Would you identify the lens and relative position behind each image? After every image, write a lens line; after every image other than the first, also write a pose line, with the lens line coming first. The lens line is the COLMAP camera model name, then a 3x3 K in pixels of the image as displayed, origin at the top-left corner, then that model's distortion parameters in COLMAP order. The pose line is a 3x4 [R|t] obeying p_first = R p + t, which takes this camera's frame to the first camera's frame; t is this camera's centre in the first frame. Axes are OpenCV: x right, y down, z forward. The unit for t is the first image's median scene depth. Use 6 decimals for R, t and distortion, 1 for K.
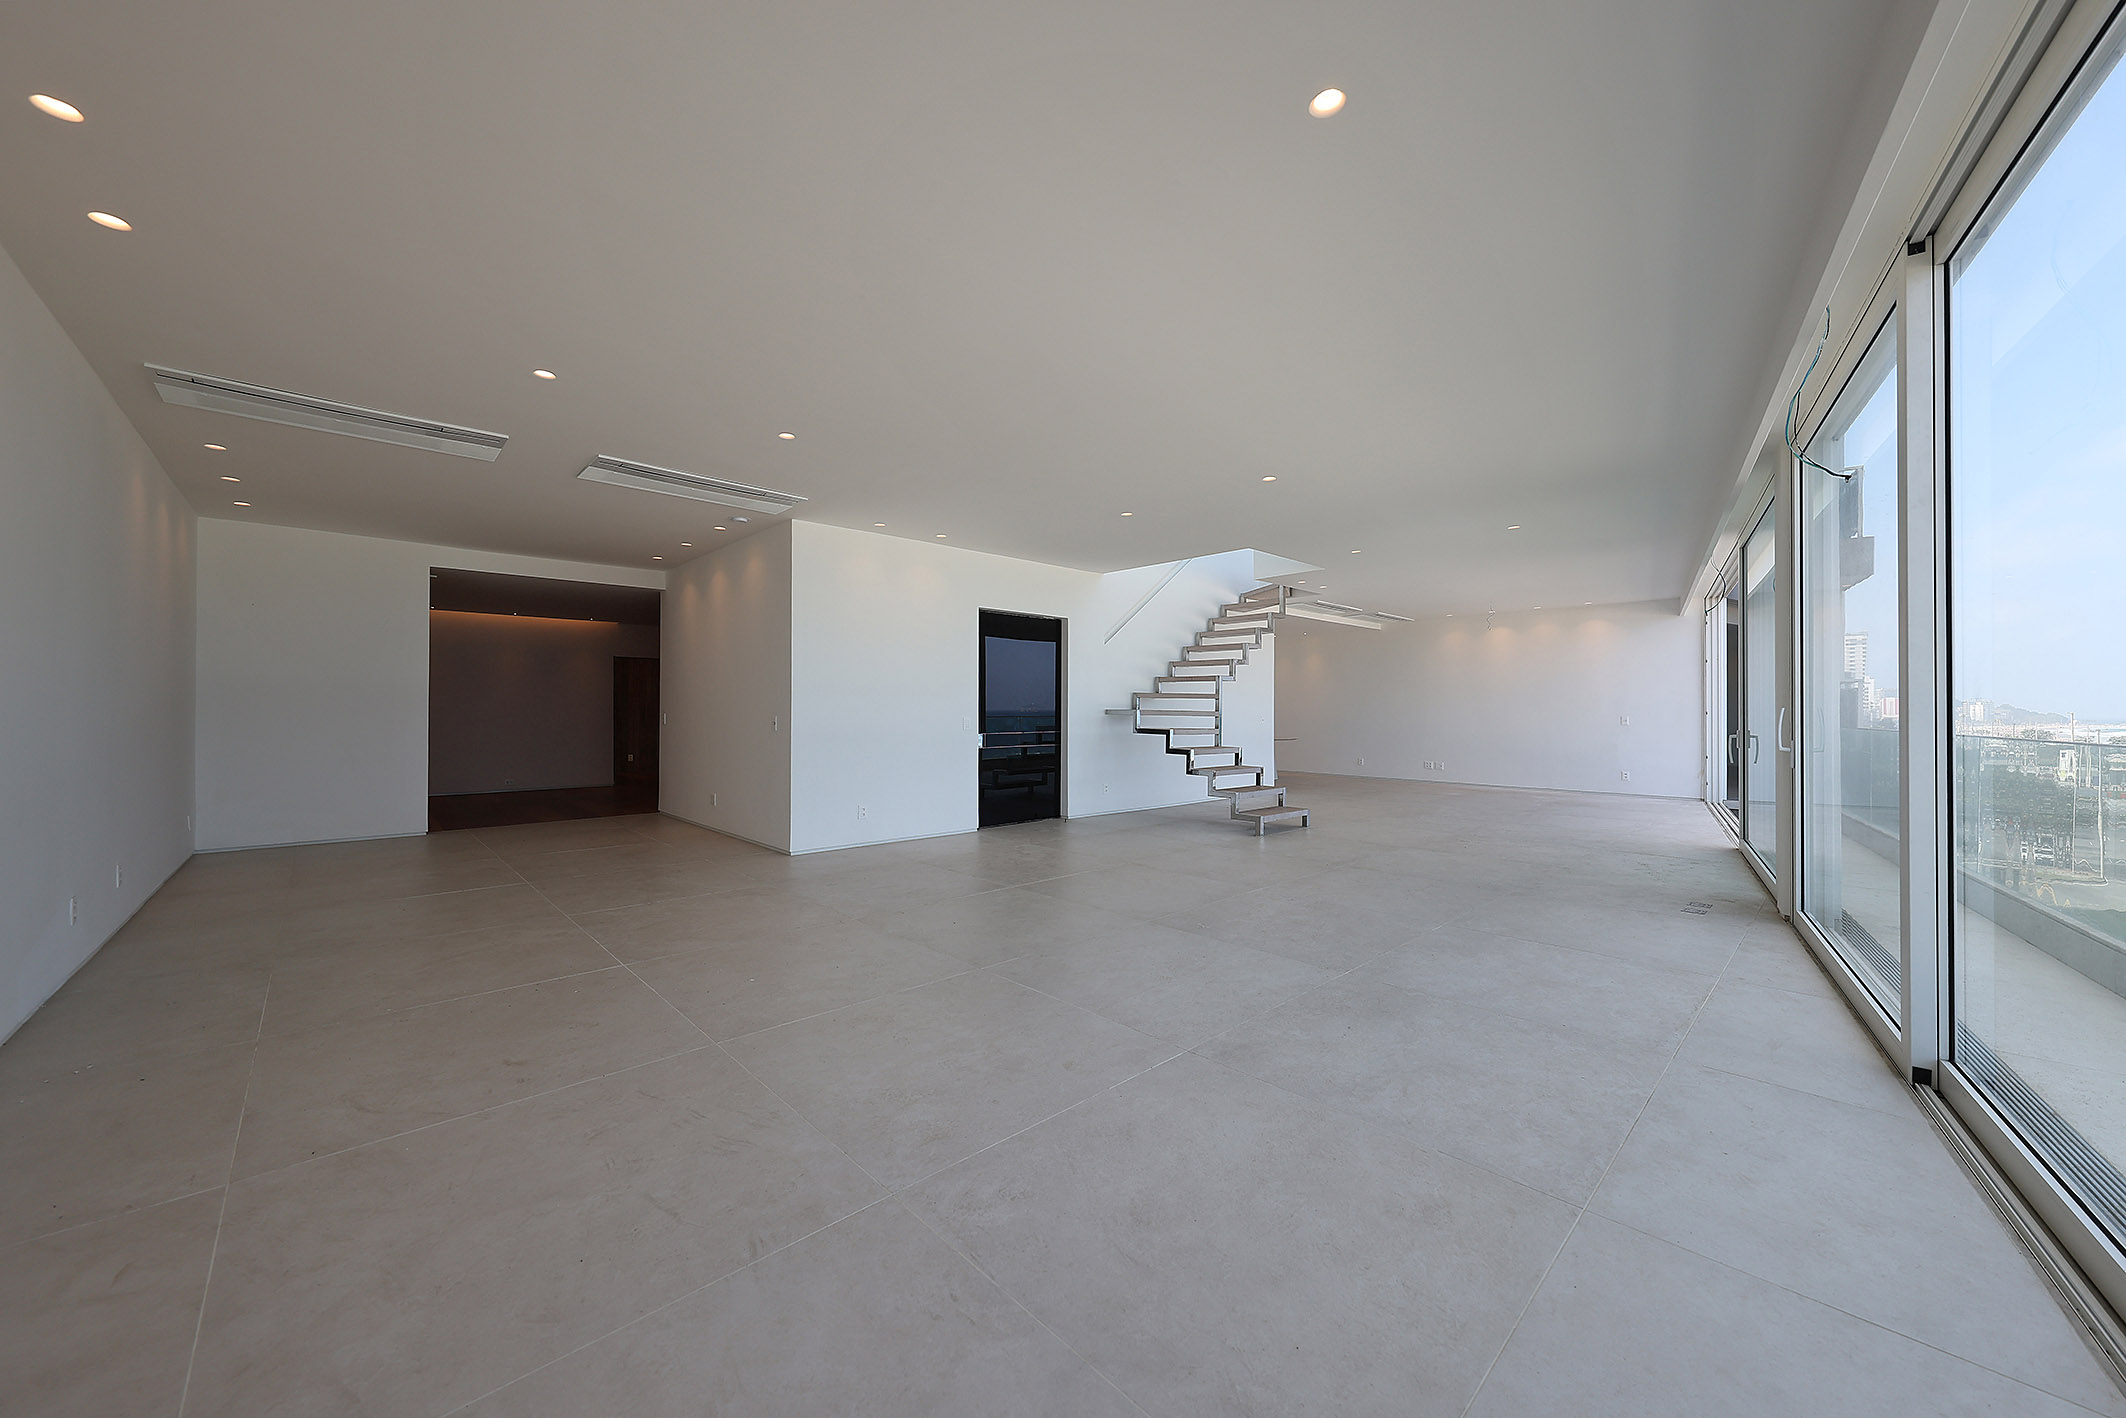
lens RADIAL K [[775.5, 0, 1063.0], [0, 775.5, 709.0], [0, 0, 1]] dist [0.005793, 0.000020]
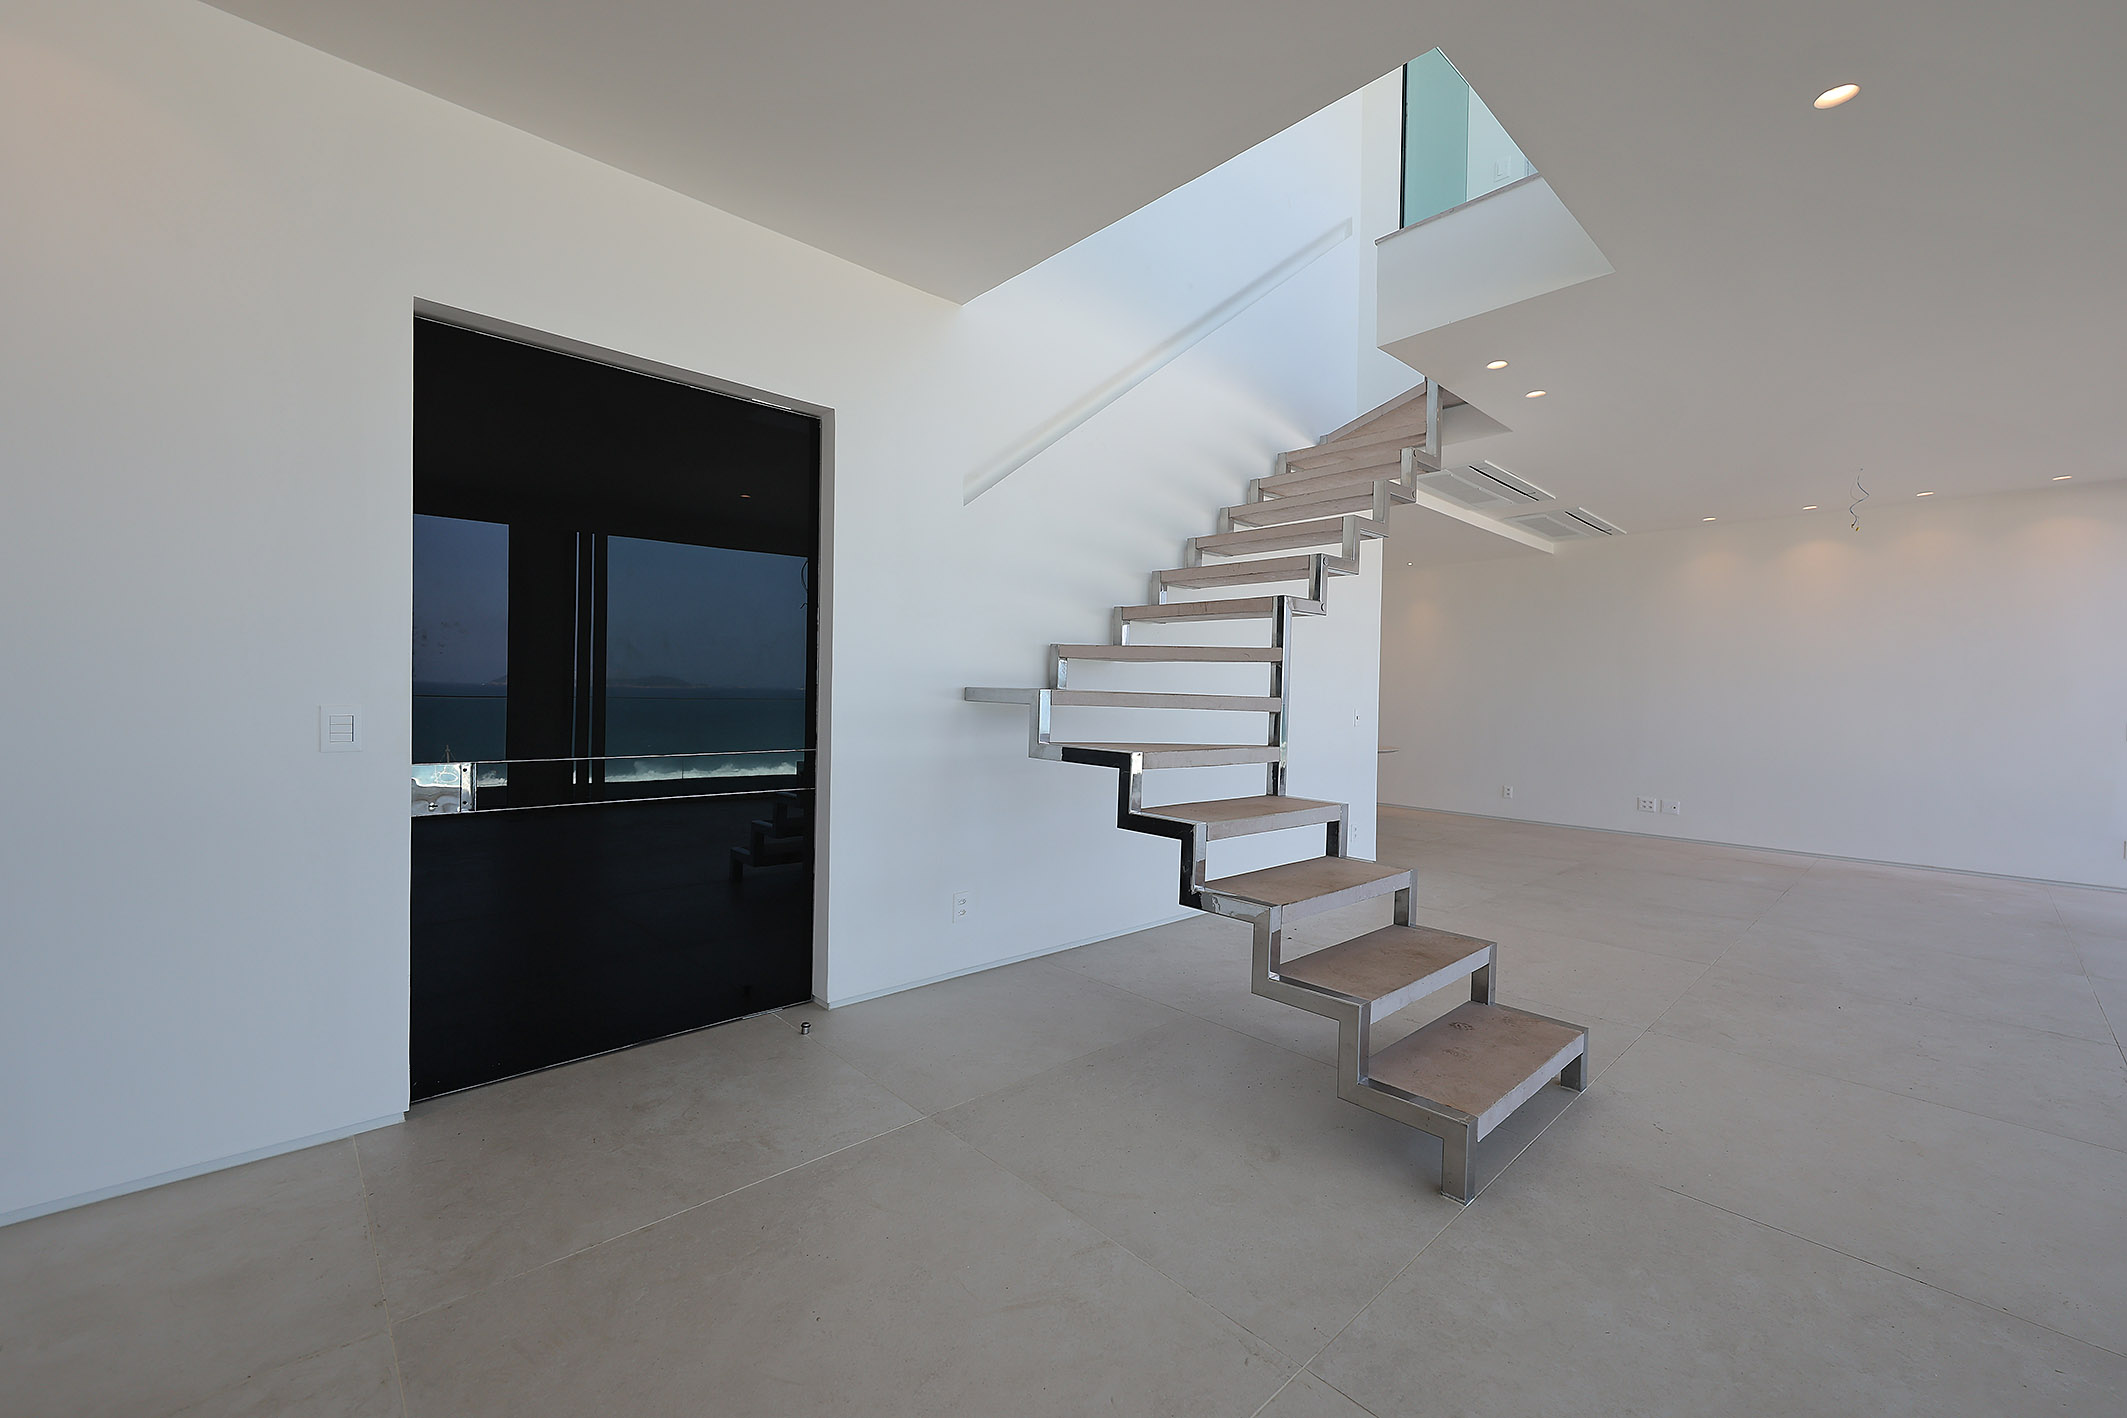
lens RADIAL K [[844.8, 0, 1063.5], [0, 844.8, 709.0], [0, 0, 1]] dist [-0.008188, -0.000026]
pose [[0.999773, 0.015635, -0.014452, 0.104594], [-0.015380, 0.999727, 0.017606, 0.002952], [0.014723, -0.017379, 0.999741, 0.597218]]
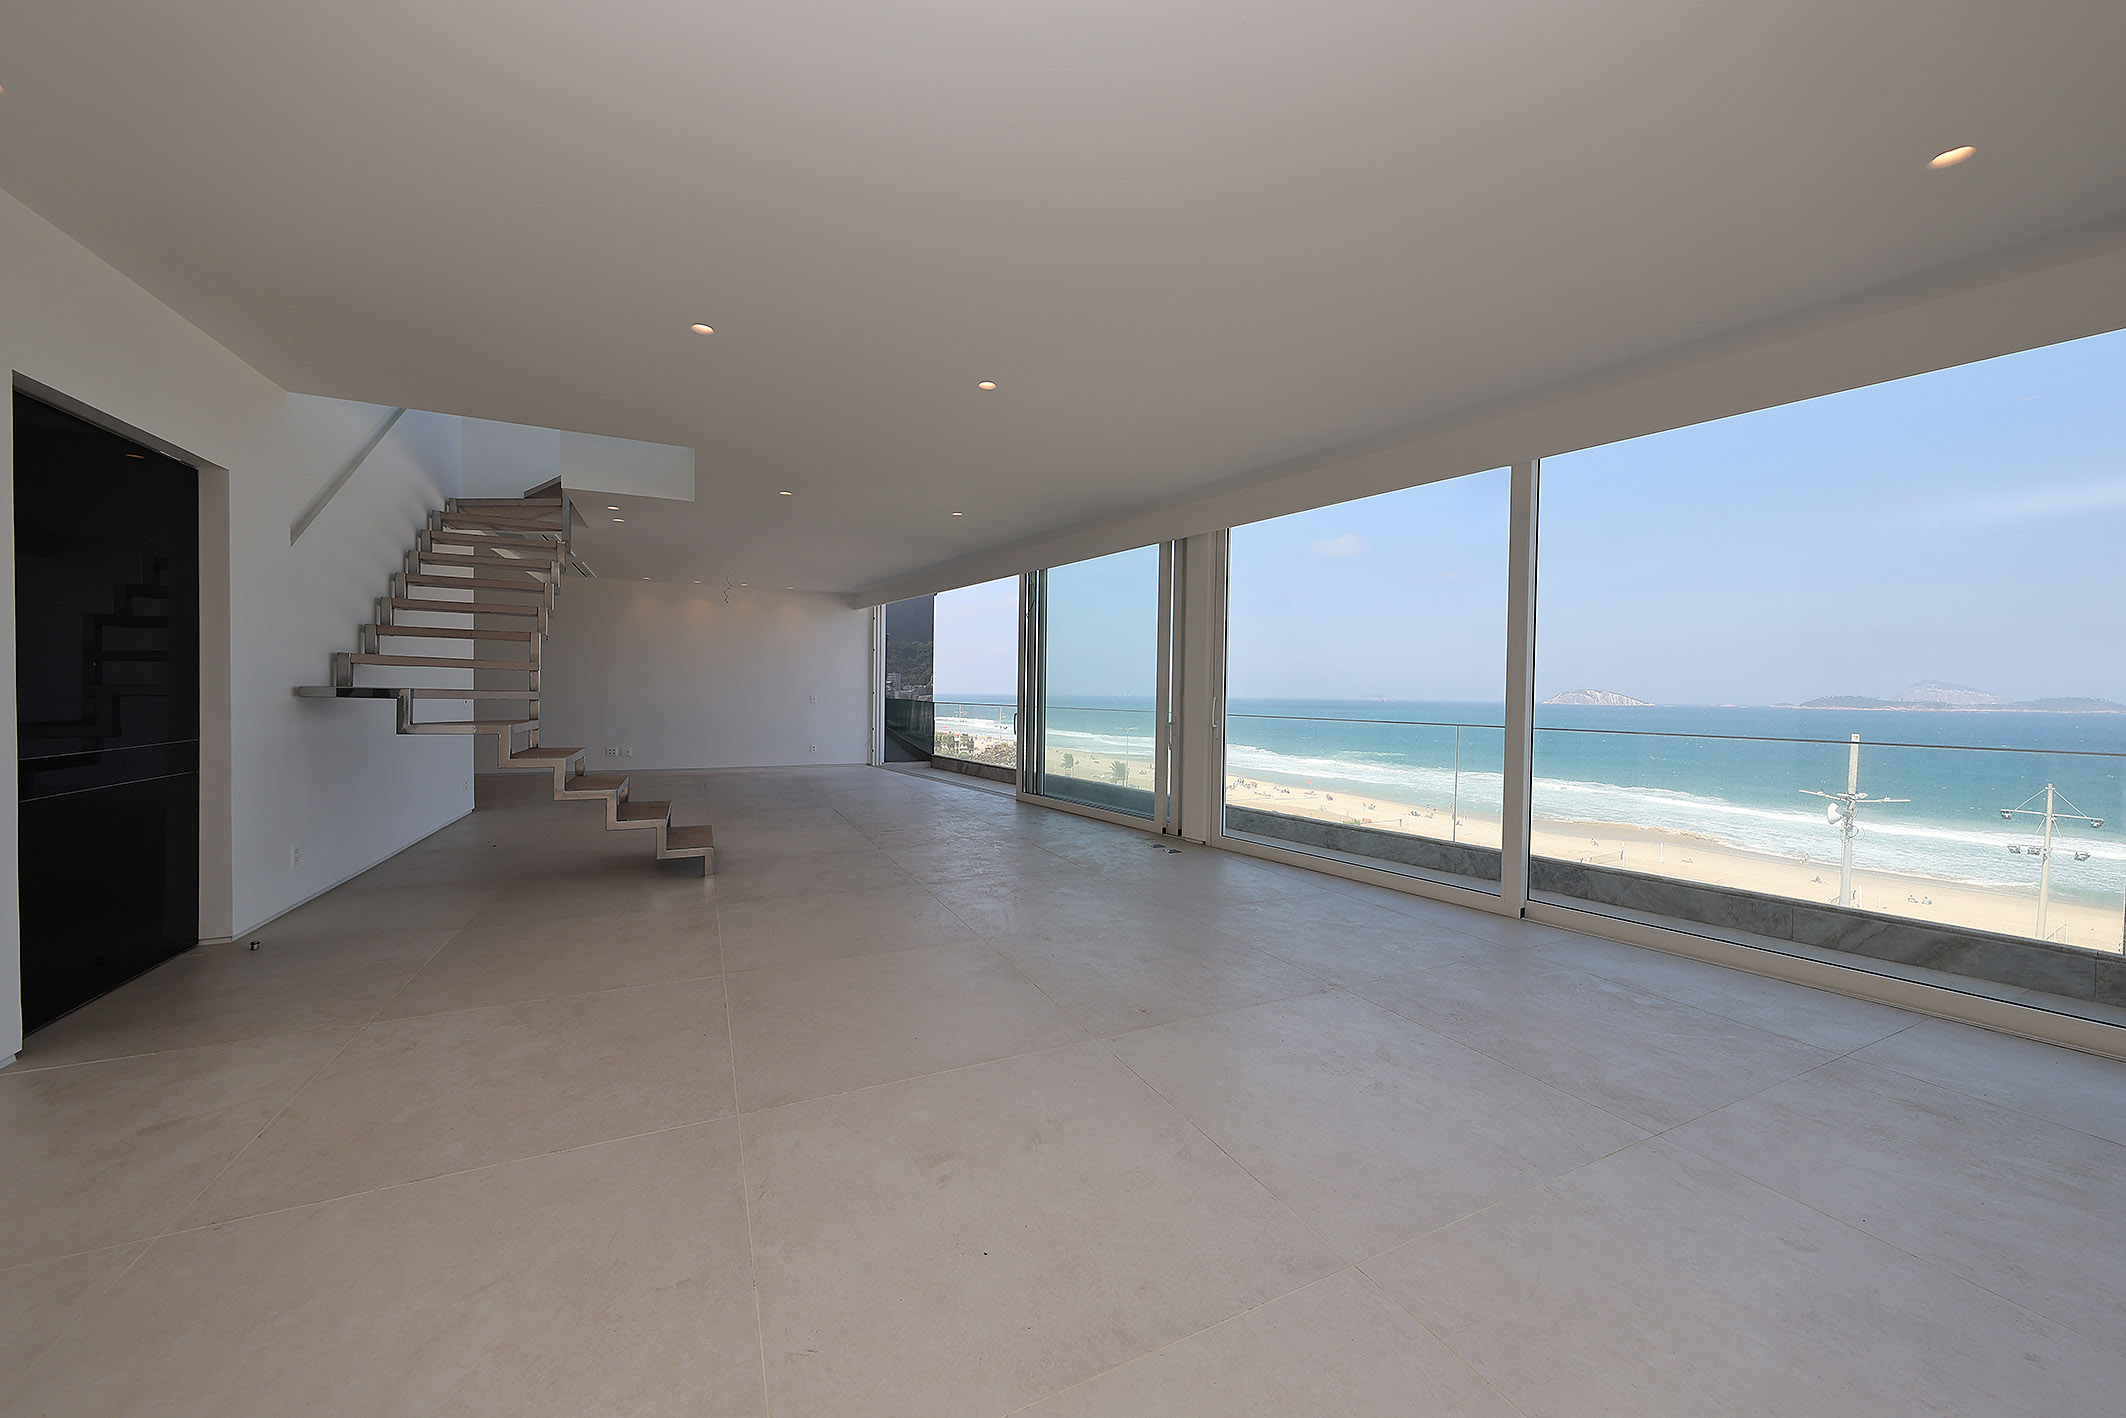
lens RADIAL K [[755.4, 0, 1063.0], [0, 755.4, 709.0], [0, 0, 1]] dist [0.000729, 0.000019]
pose [[0.302700, -0.018284, 0.952910, -0.234379], [-0.018861, 0.999505, 0.025170, -0.005595], [-0.952899, -0.025592, 0.302206, 0.409693]]
